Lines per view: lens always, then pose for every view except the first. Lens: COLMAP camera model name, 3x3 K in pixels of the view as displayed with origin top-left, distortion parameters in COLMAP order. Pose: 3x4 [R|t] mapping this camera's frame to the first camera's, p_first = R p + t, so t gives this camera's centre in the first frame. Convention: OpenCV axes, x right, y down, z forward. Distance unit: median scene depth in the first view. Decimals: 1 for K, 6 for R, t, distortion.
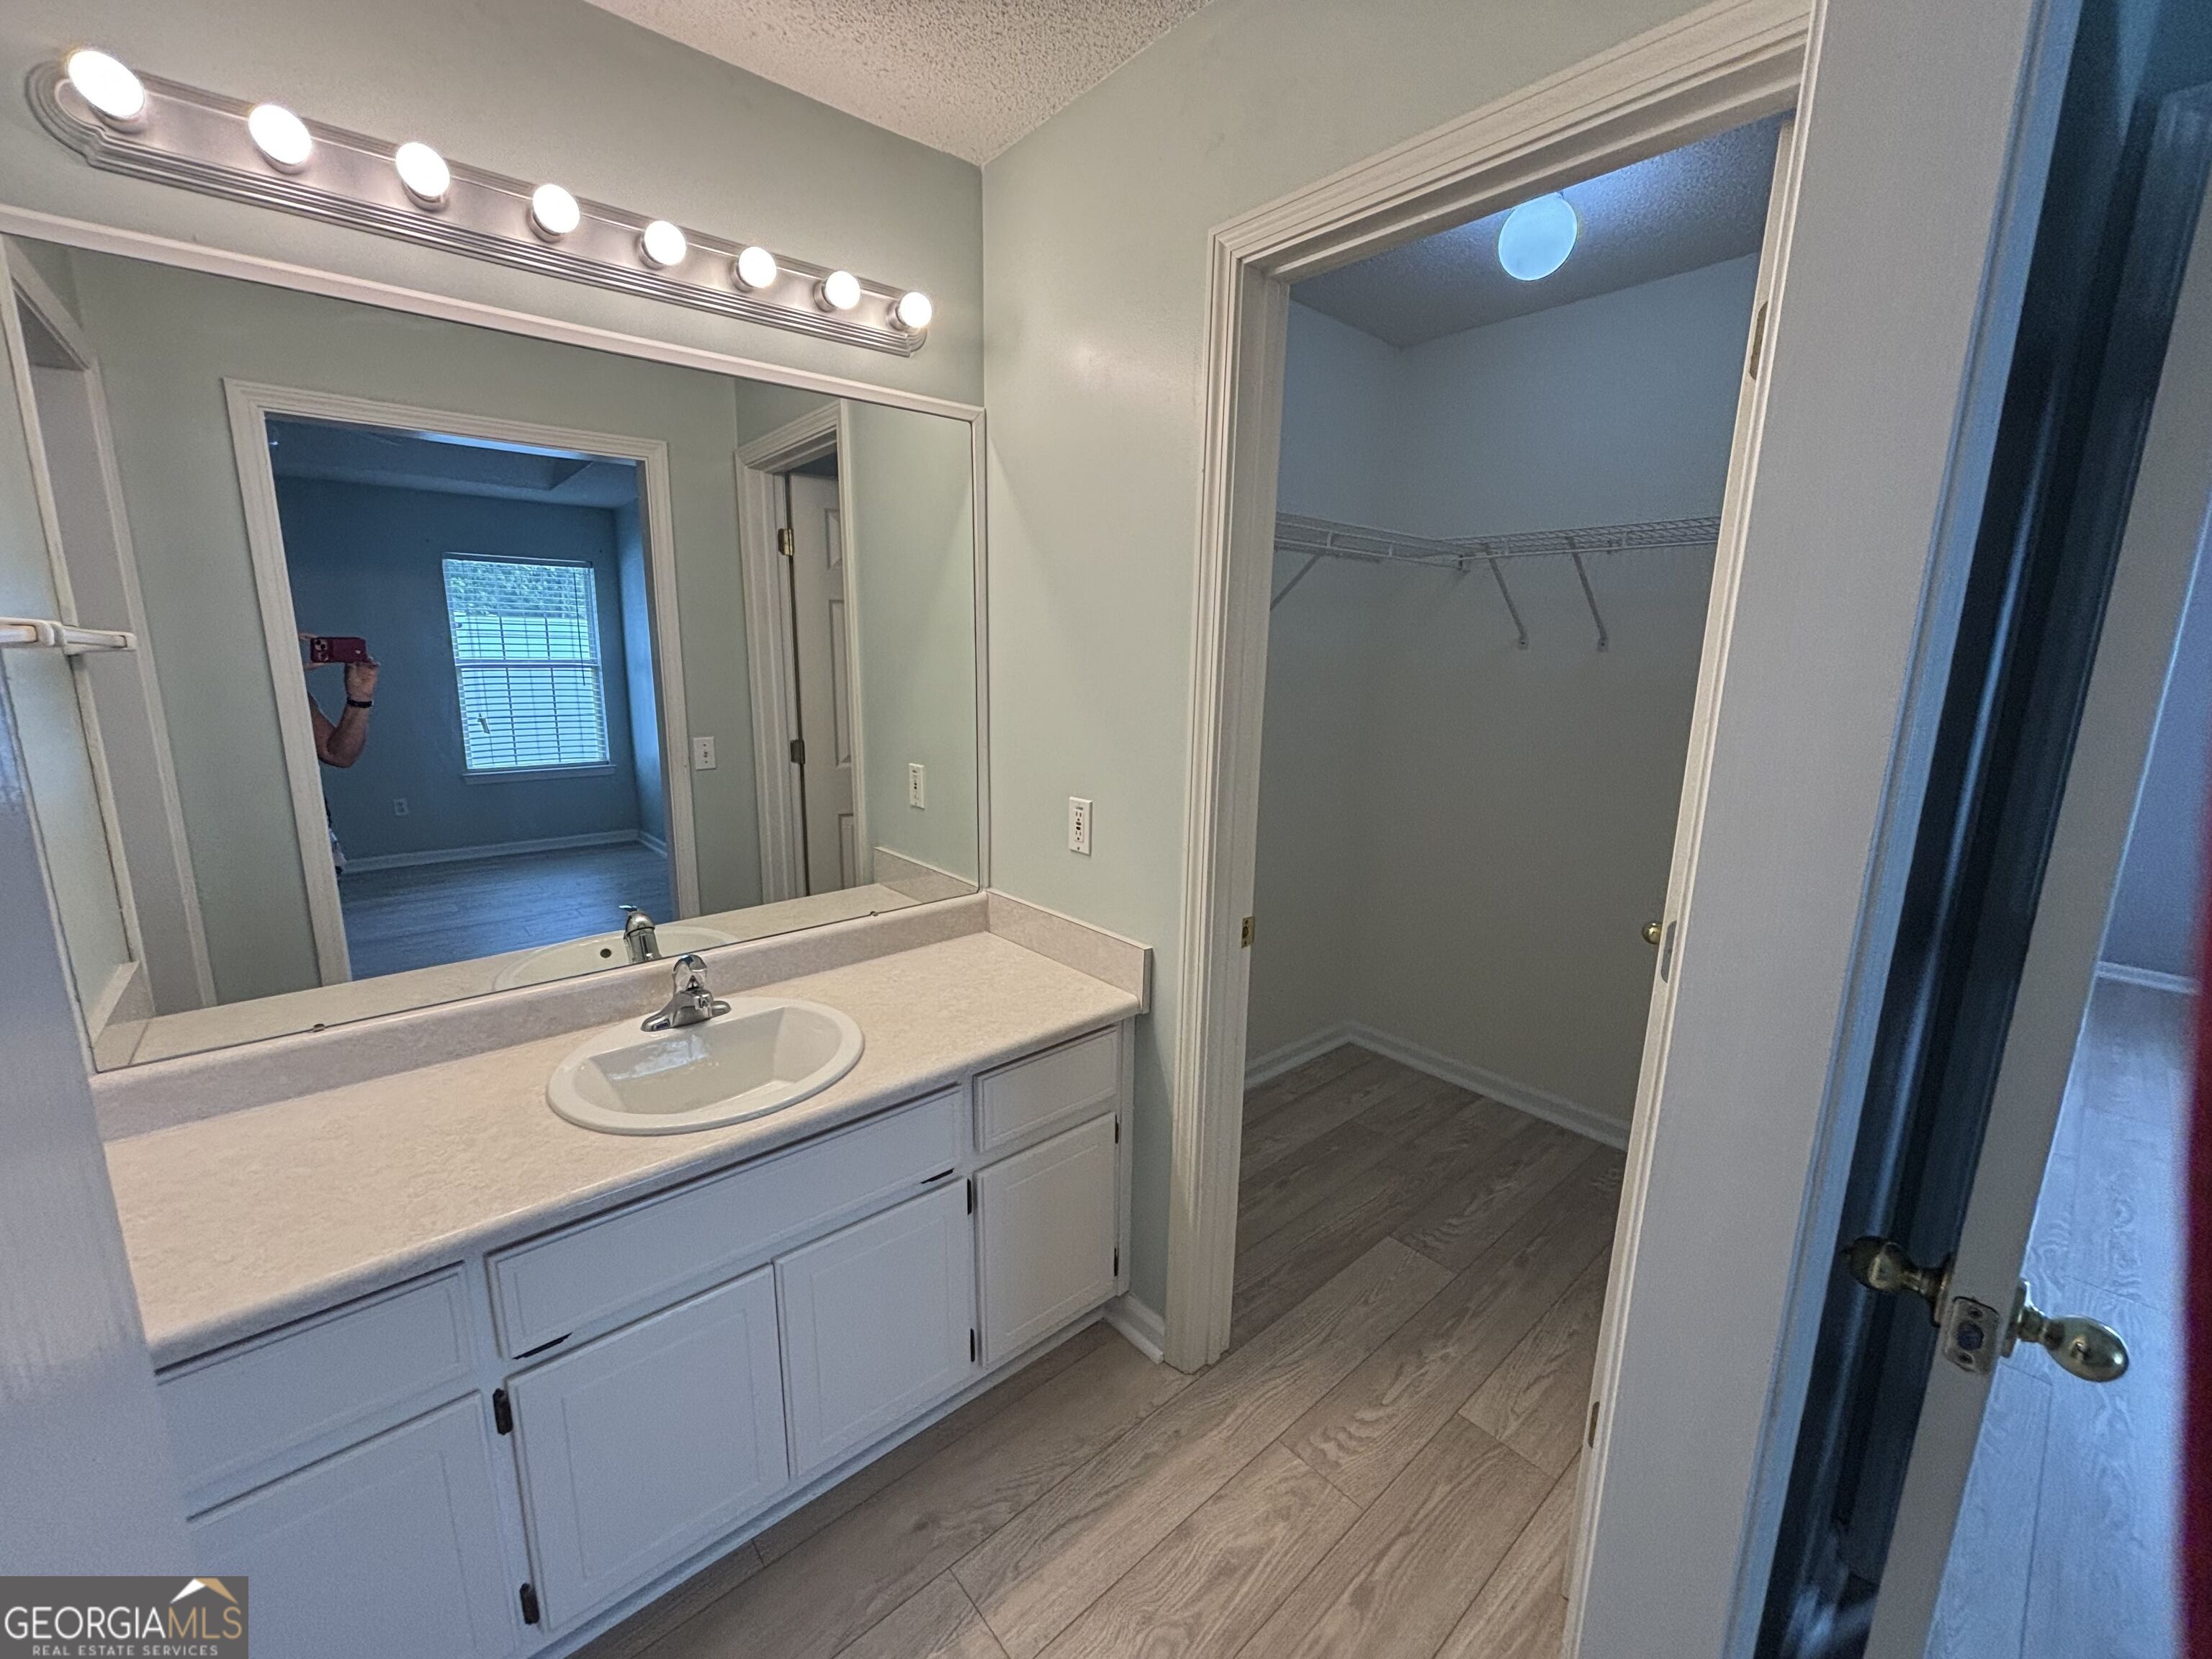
lens RADIAL K [[884.0, 0, 1101.5], [0, 884.0, 828.0], [0, 0, 1]] dist [0.001794, -0.000147]
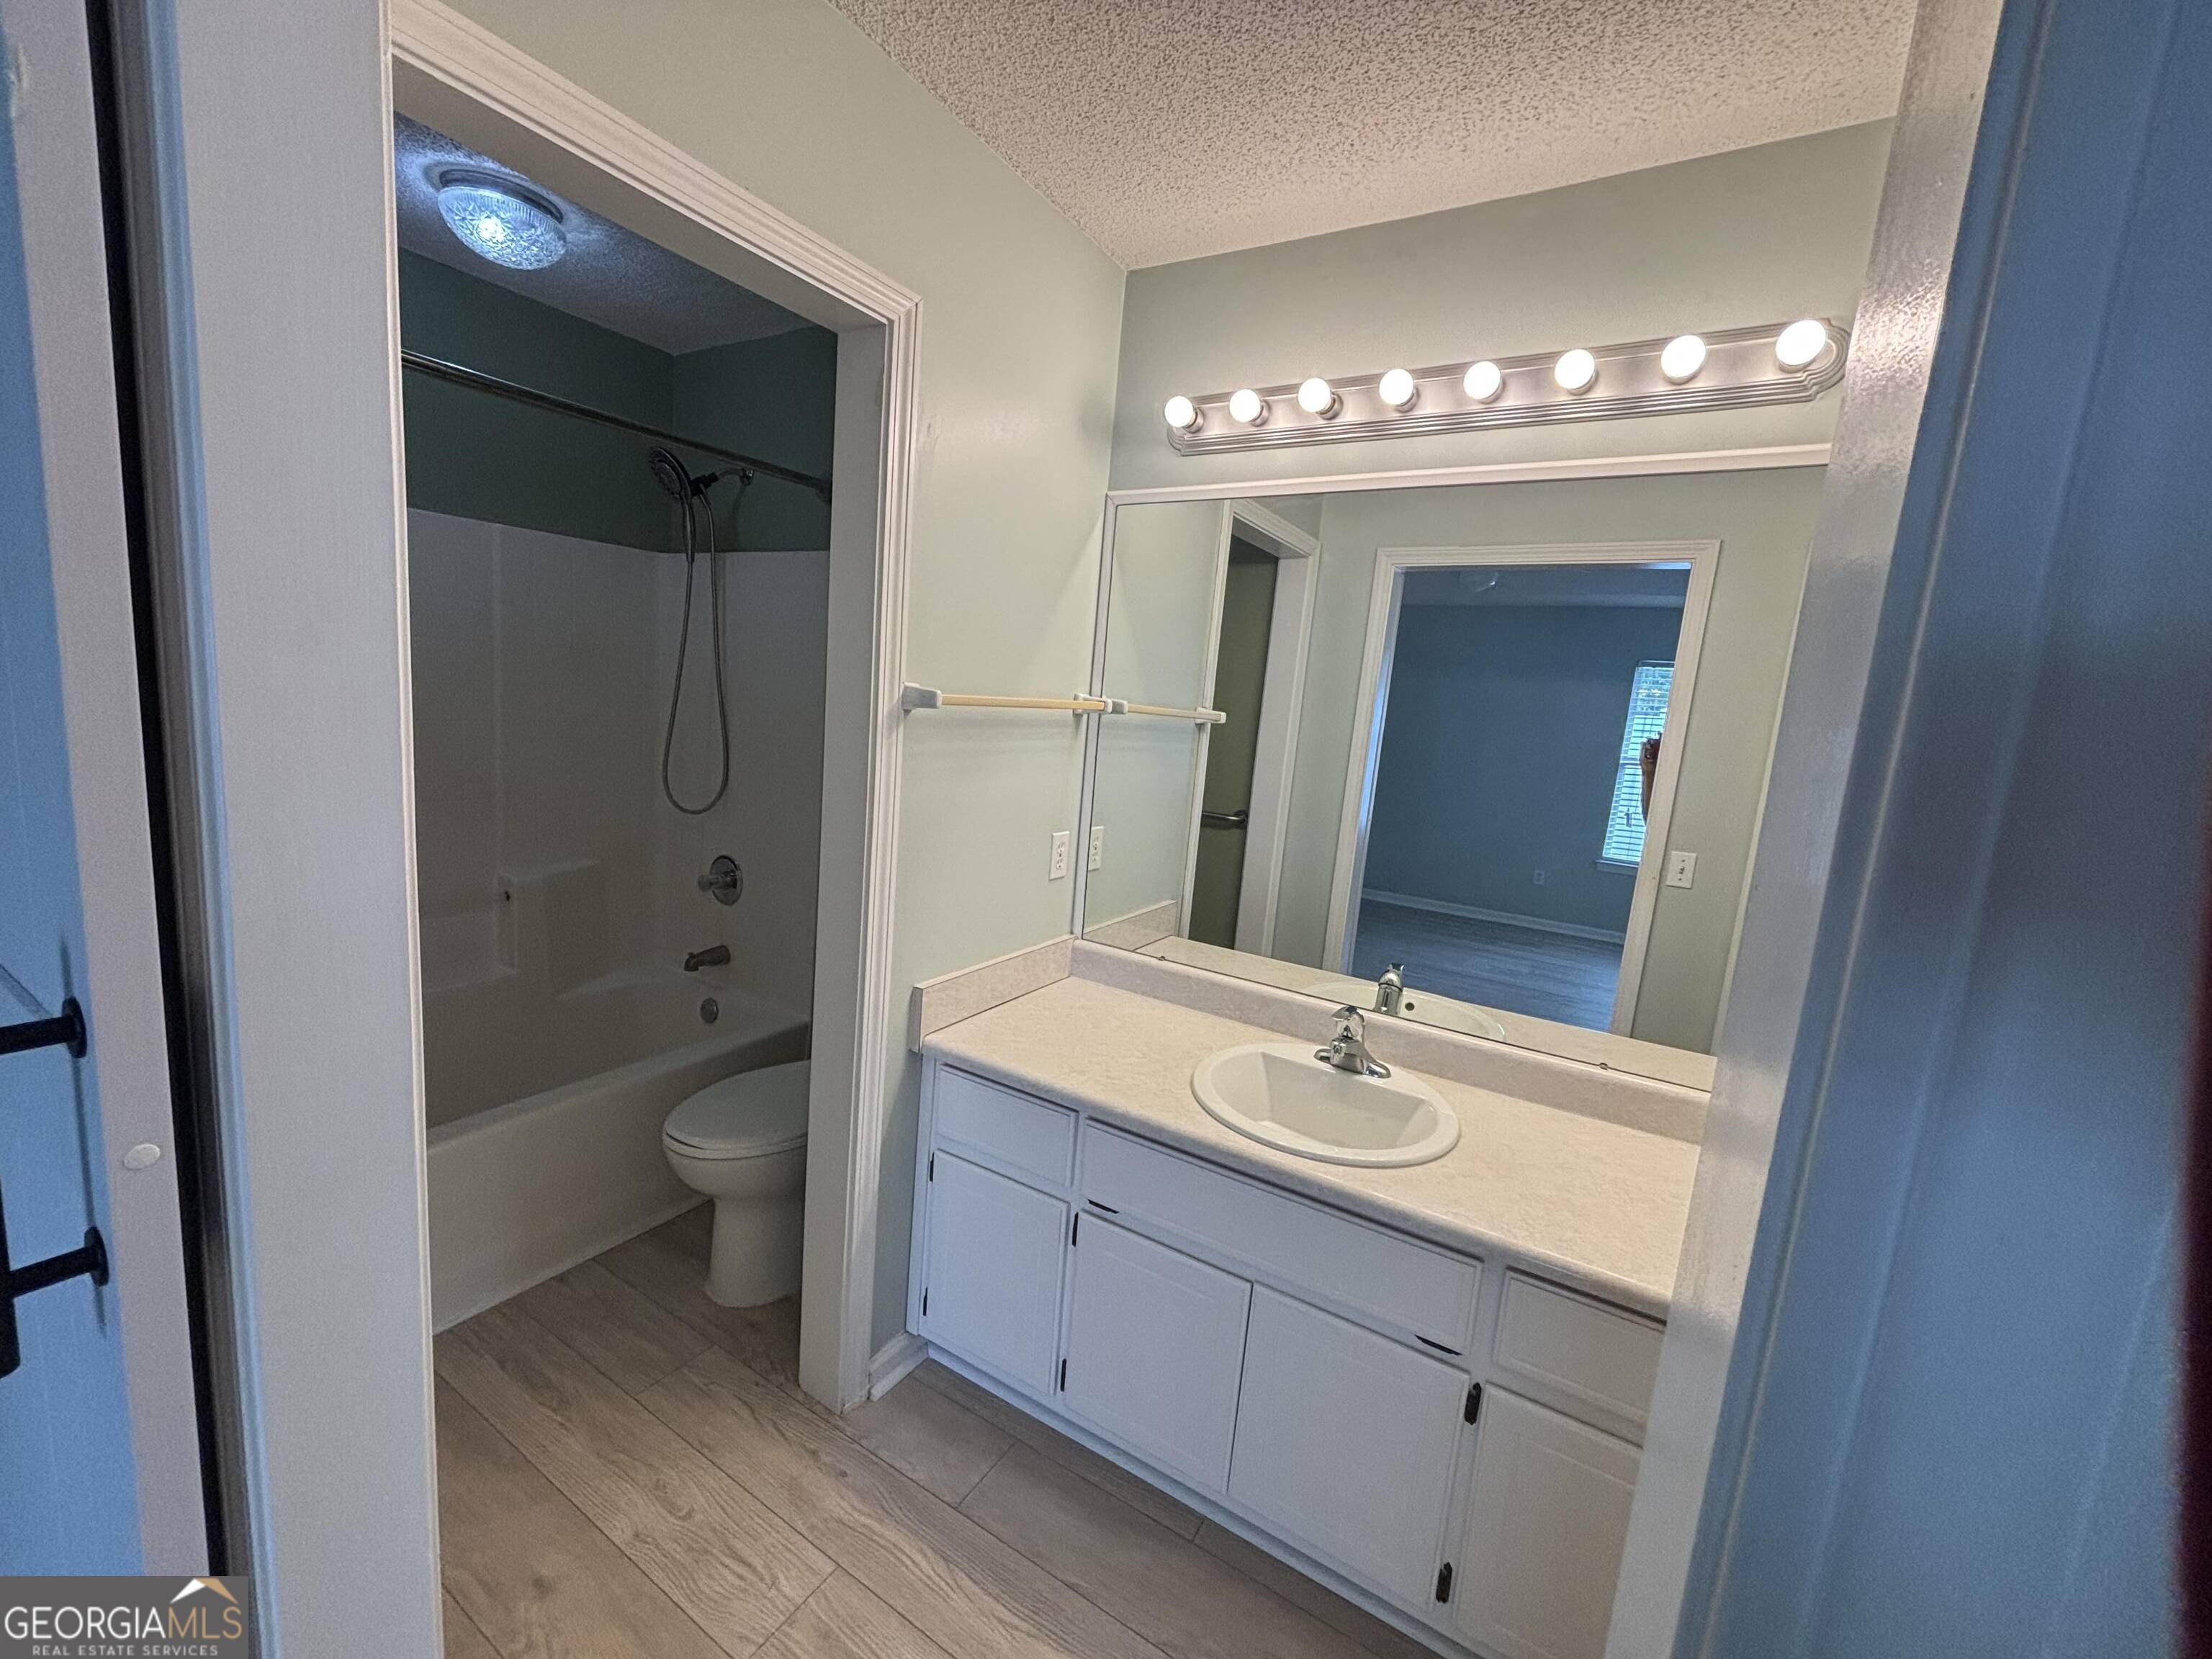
lens RADIAL K [[884.0, 0, 1101.5], [0, 884.0, 828.0], [0, 0, 1]] dist [0.001794, -0.000147]
pose [[0.310098, 0.157002, -0.937651, 0.434381], [-0.266546, 0.961071, 0.072772, -0.068030], [0.912574, 0.227361, 0.339875, 0.283254]]
